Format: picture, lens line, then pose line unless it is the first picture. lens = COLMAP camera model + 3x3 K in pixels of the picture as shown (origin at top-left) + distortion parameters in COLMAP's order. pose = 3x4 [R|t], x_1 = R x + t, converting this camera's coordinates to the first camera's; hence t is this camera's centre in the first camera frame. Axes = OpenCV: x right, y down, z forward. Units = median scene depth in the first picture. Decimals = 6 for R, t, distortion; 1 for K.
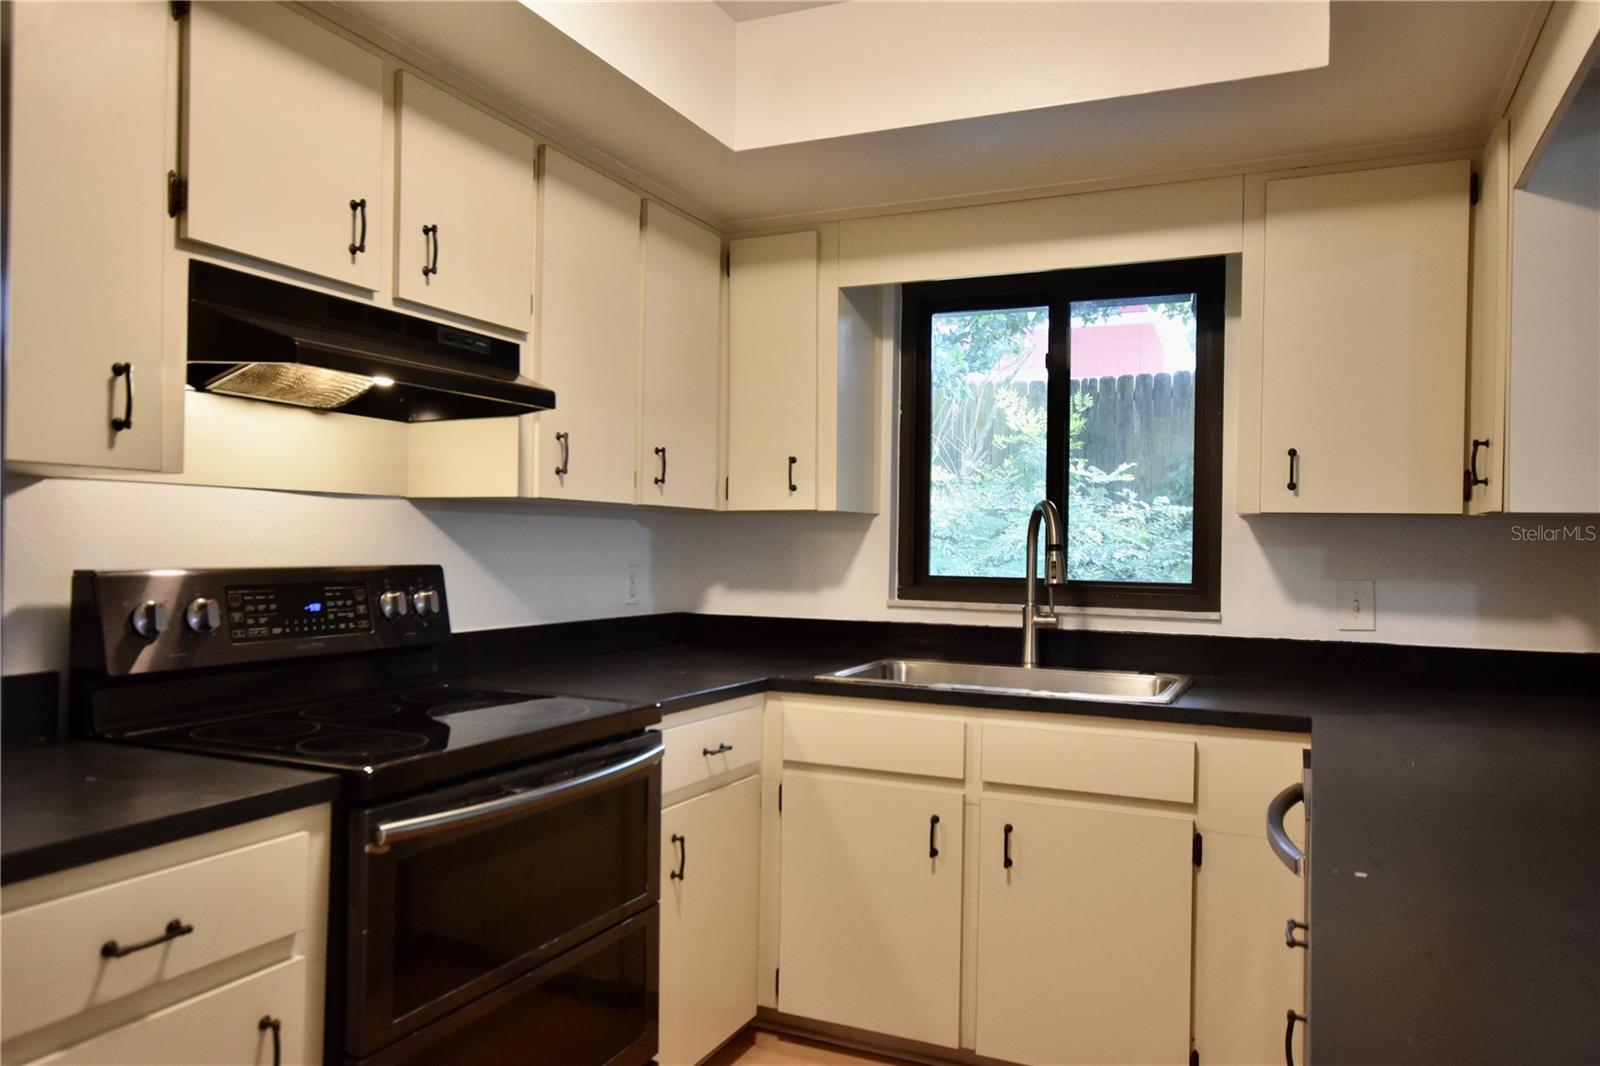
lens RADIAL K [[1121.6, 0, 800.0], [0, 1121.6, 533.0], [0, 0, 1]] dist [-0.013497, 0.040180]
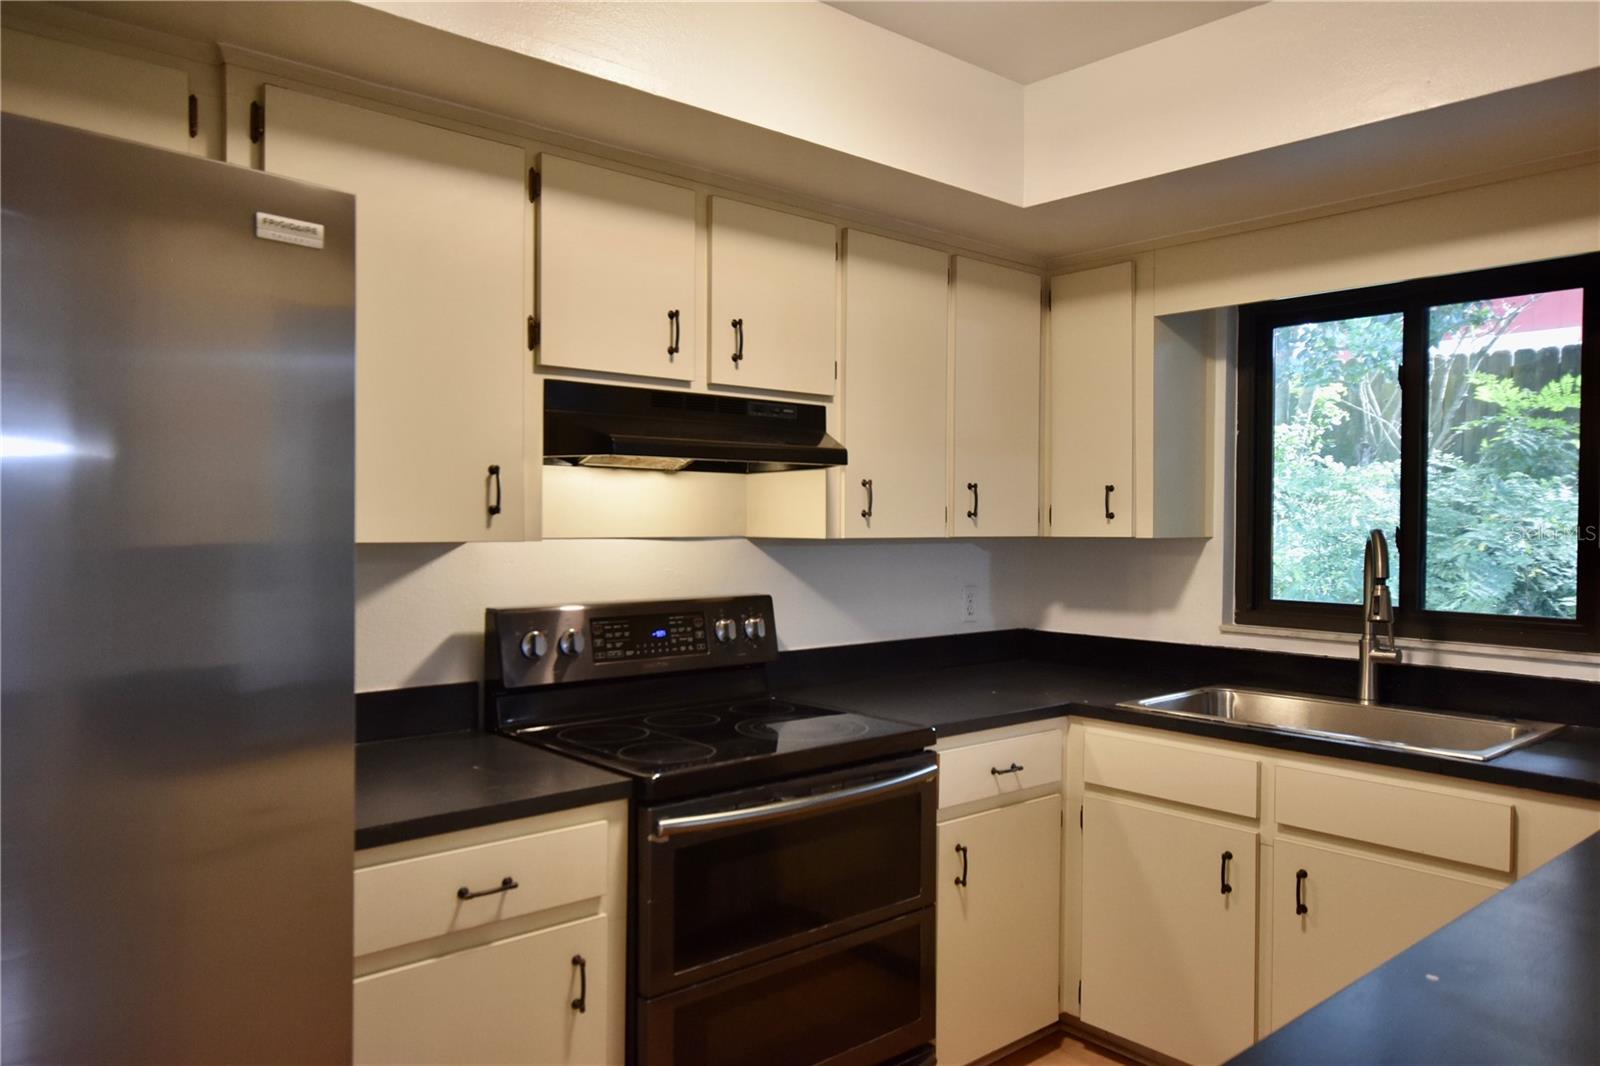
lens RADIAL K [[1121.6, 0, 800.0], [0, 1121.6, 533.0], [0, 0, 1]] dist [-0.013497, 0.040180]
pose [[0.915475, -0.005529, -0.402337, 0.175874], [0.012452, 0.999816, 0.014593, -0.051644], [0.402183, -0.018370, 0.915375, -0.062782]]
